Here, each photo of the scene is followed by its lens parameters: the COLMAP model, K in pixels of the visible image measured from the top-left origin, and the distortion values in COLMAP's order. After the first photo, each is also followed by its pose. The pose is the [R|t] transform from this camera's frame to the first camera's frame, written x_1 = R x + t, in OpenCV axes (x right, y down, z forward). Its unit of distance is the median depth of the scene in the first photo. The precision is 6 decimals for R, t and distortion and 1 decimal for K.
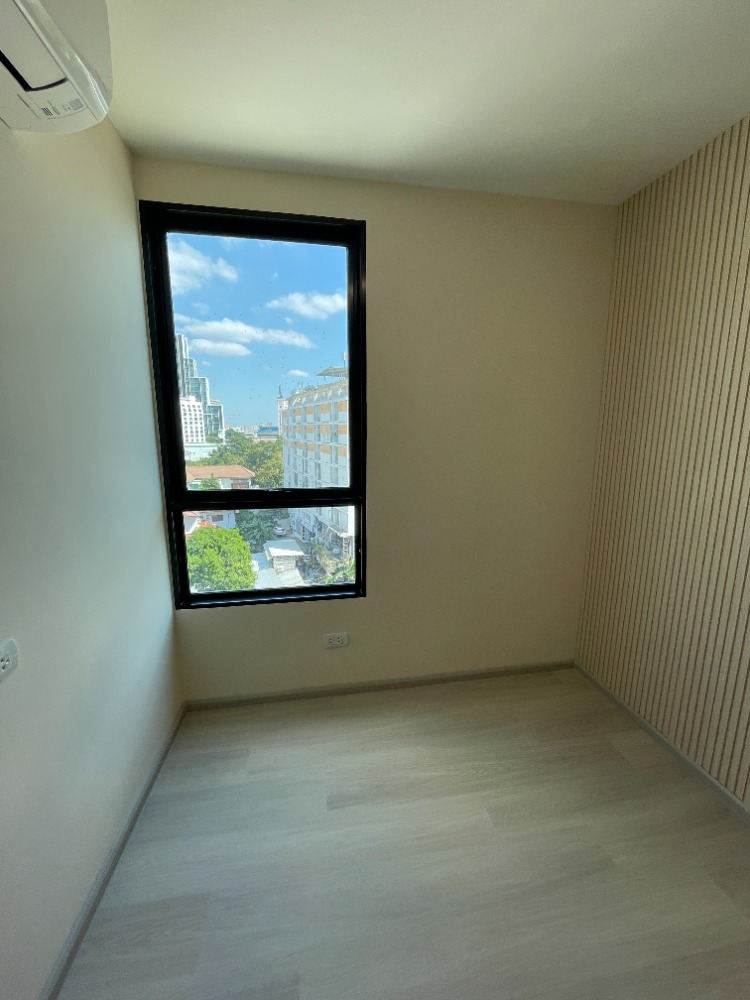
lens RADIAL K [[402.2, 0, 377.2], [0, 402.2, 500.9], [0, 0, 1]] dist [-0.002866, -0.000612]
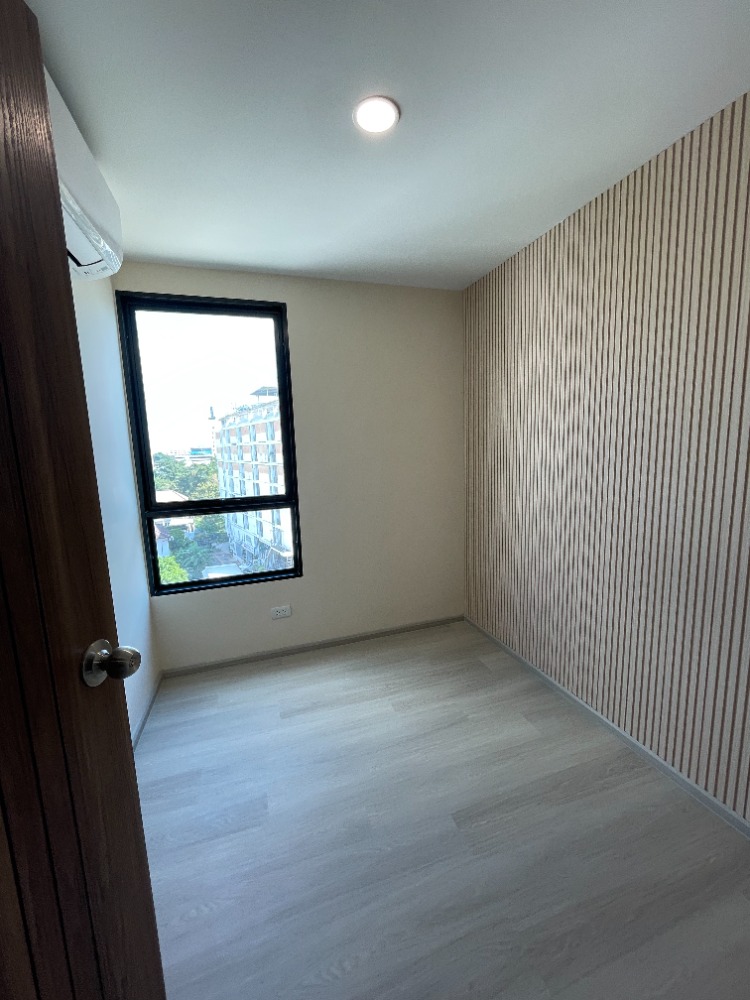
lens RADIAL K [[402.2, 0, 377.2], [0, 402.2, 500.9], [0, 0, 1]] dist [-0.002866, -0.000612]
pose [[0.987939, -0.057564, 0.143744, 0.037424], [0.063232, 0.997379, -0.035175, 0.052777], [-0.141342, 0.043840, 0.988990, -0.339103]]
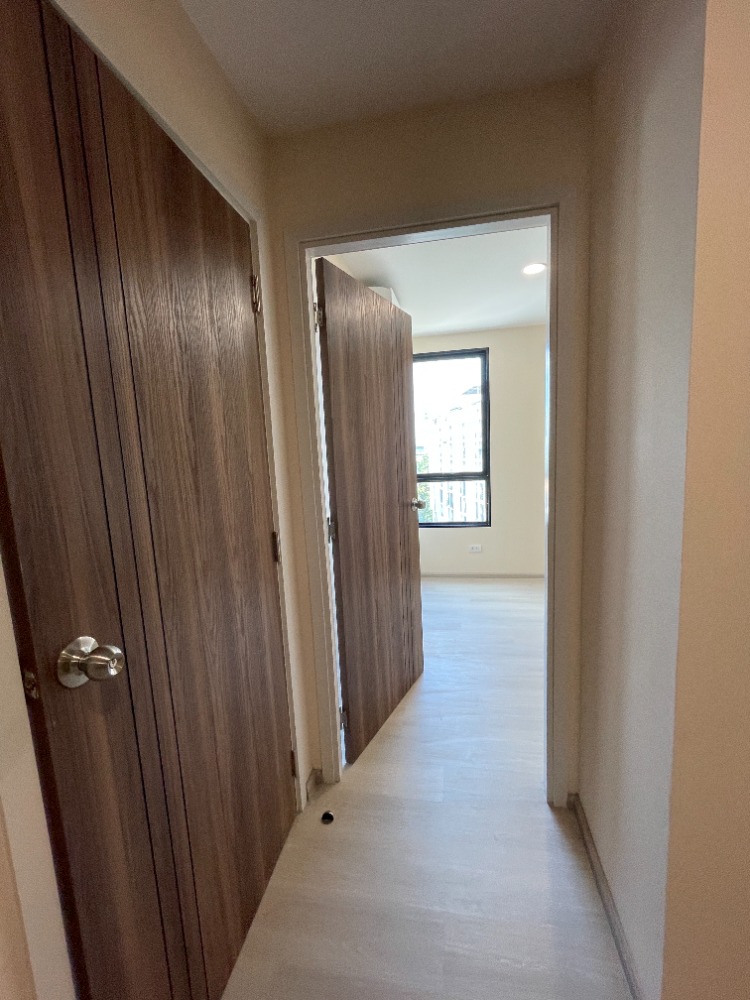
lens RADIAL K [[402.2, 0, 377.2], [0, 402.2, 500.9], [0, 0, 1]] dist [-0.002866, -0.000612]
pose [[0.941426, -0.008587, -0.337111, 0.109782], [-0.007286, 0.998924, -0.045793, 0.204243], [0.337141, 0.045567, 0.940351, -1.022738]]
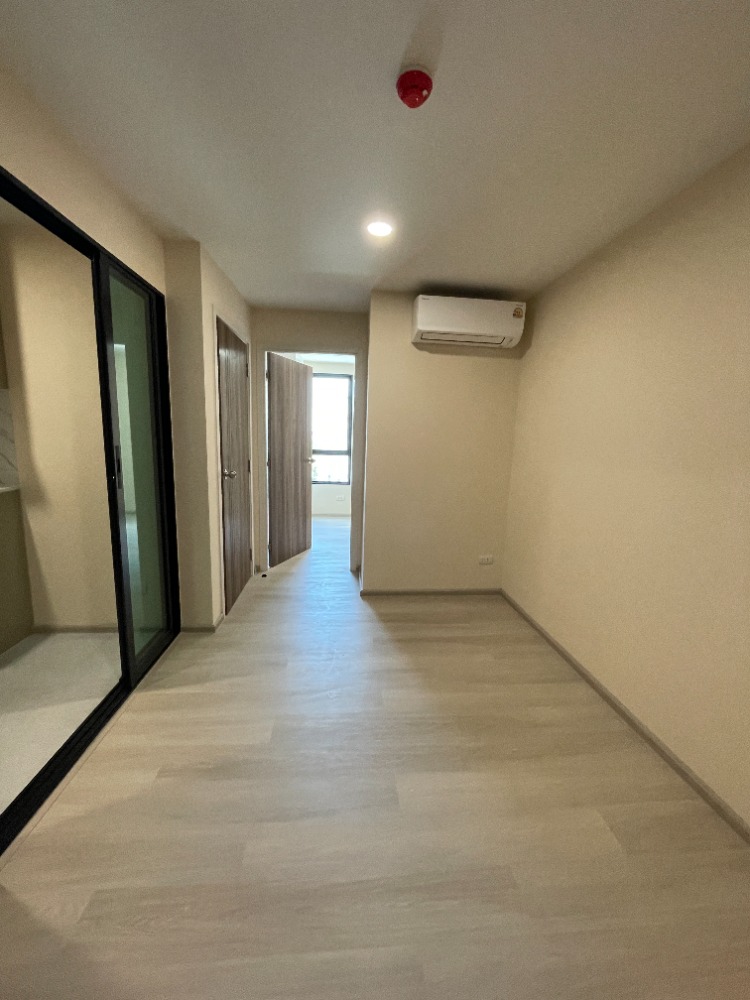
lens RADIAL K [[400.6, 0, 376.9], [0, 400.6, 502.8], [0, 0, 1]] dist [-0.009476, 0.000018]
pose [[0.990364, 0.036072, -0.133707, 0.699647], [-0.042554, 0.998037, -0.045942, 0.593839], [0.131788, 0.051189, 0.989955, -2.568538]]
